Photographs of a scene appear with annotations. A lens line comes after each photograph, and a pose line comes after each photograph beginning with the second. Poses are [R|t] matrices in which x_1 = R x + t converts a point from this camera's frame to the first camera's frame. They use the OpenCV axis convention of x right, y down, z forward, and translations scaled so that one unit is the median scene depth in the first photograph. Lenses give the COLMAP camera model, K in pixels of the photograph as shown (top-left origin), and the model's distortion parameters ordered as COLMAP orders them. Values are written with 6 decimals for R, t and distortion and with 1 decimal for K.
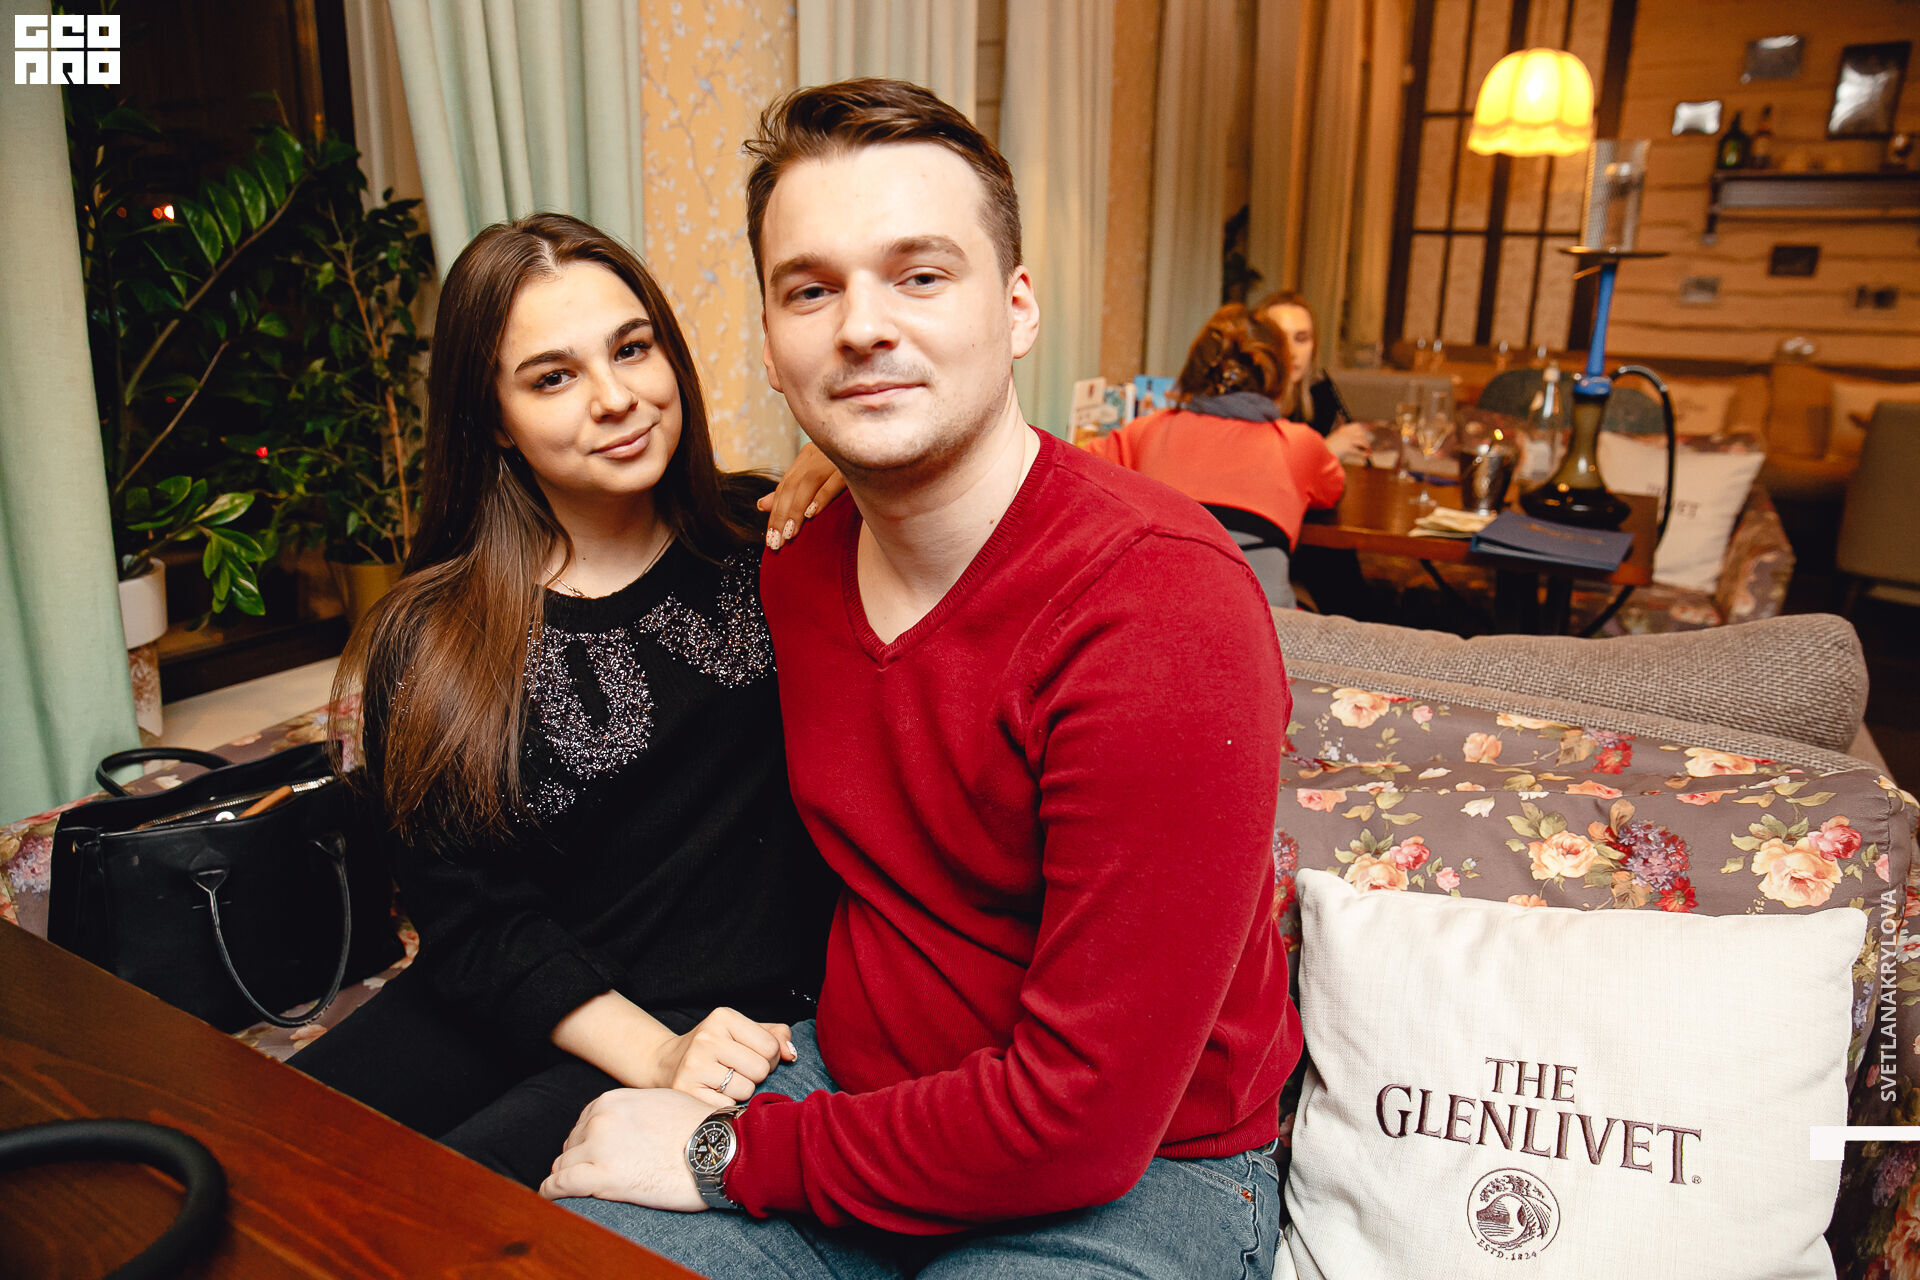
lens RADIAL K [[1267.4, 0, 954.1], [0, 1267.4, 625.9], [0, 0, 1]] dist [-0.063249, 0.049842]
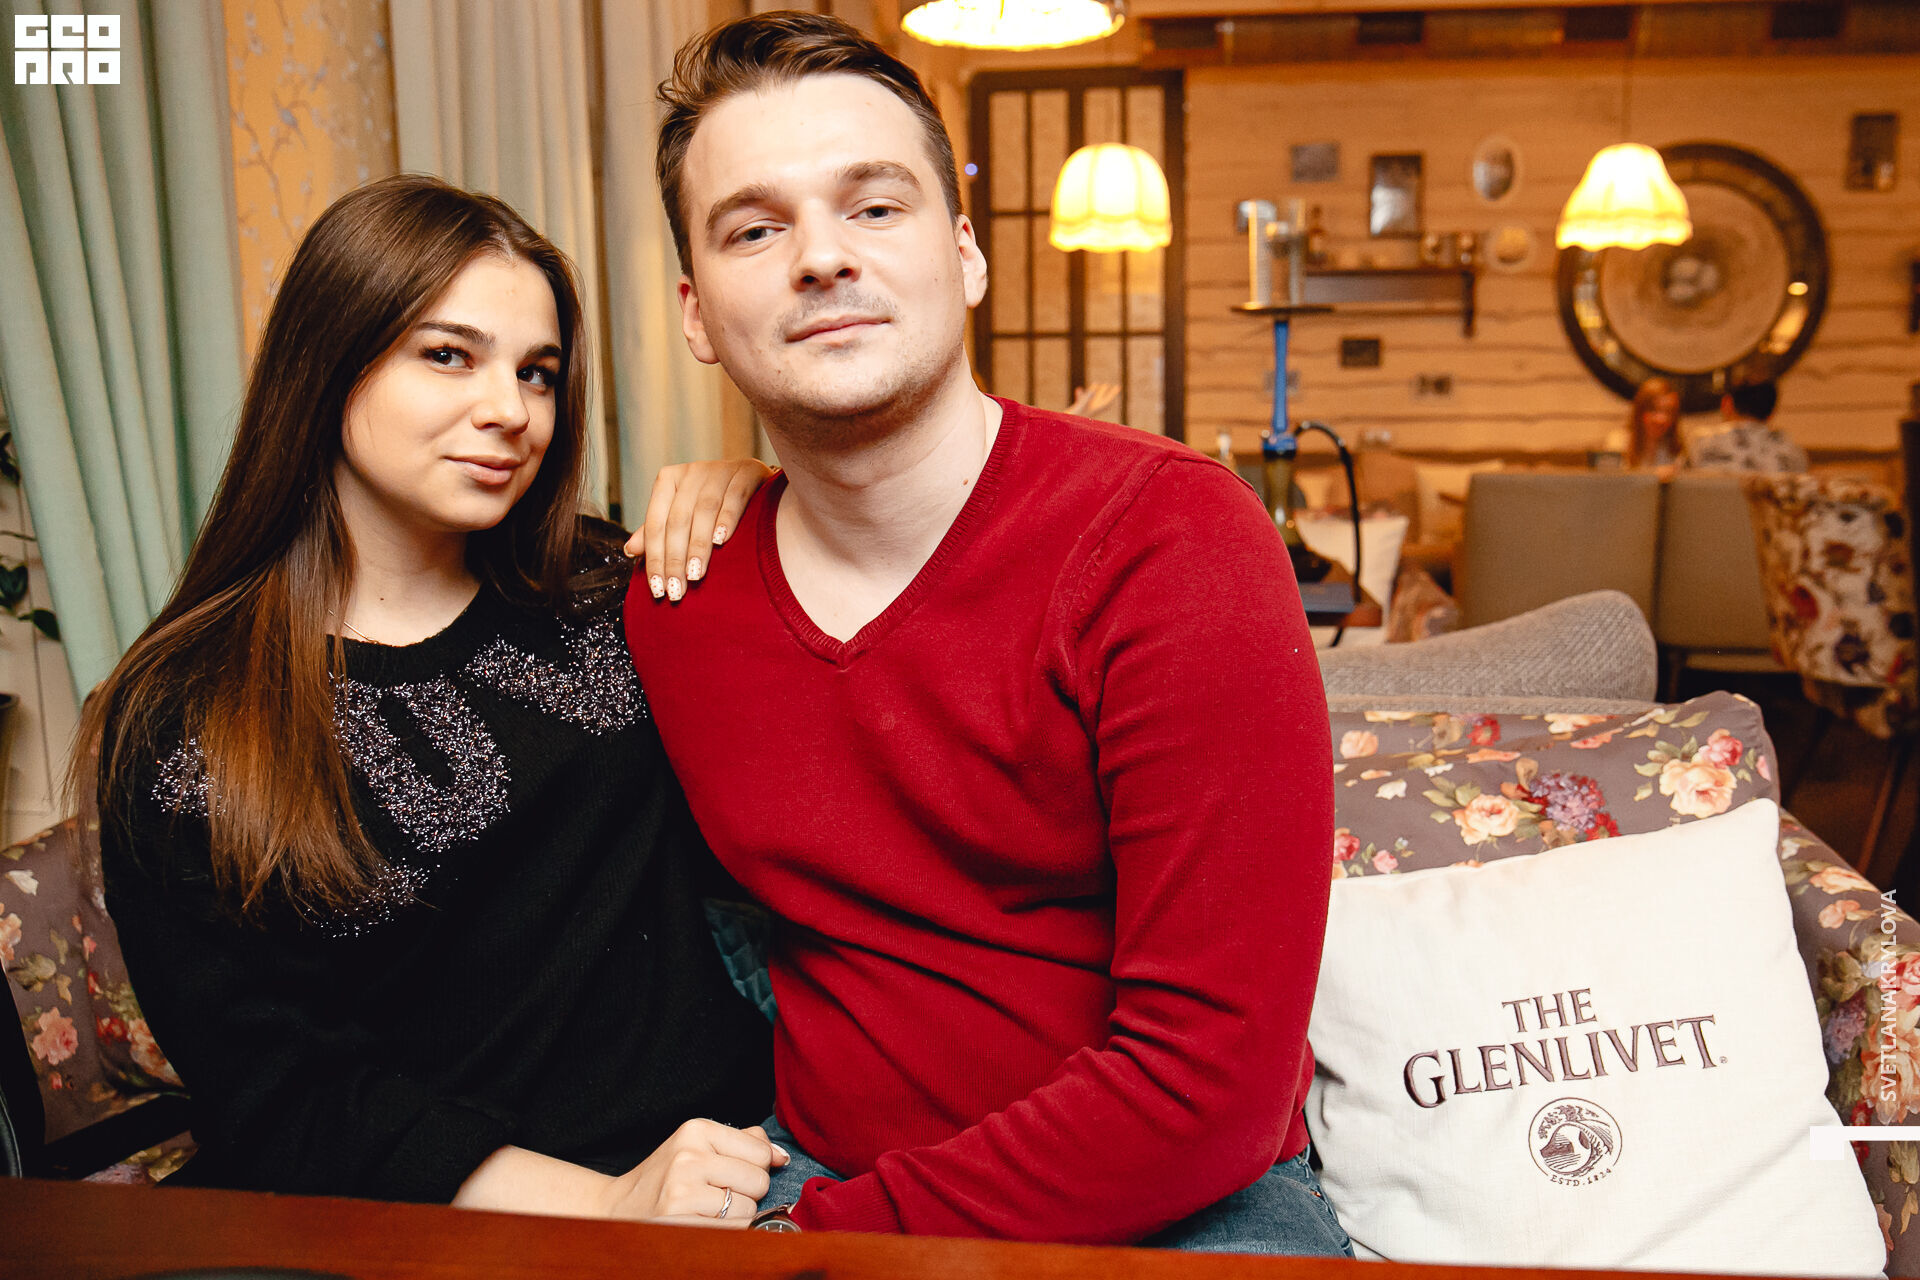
lens RADIAL K [[1519.8, 0, 960.0], [0, 1519.8, 640.0], [0, 0, 1]] dist [-0.100079, 0.091959]
pose [[0.934225, -0.079616, 0.347685, -0.311980], [0.124676, 0.986172, -0.109179, 0.126142], [-0.334185, 0.145346, 0.931233, 0.014113]]
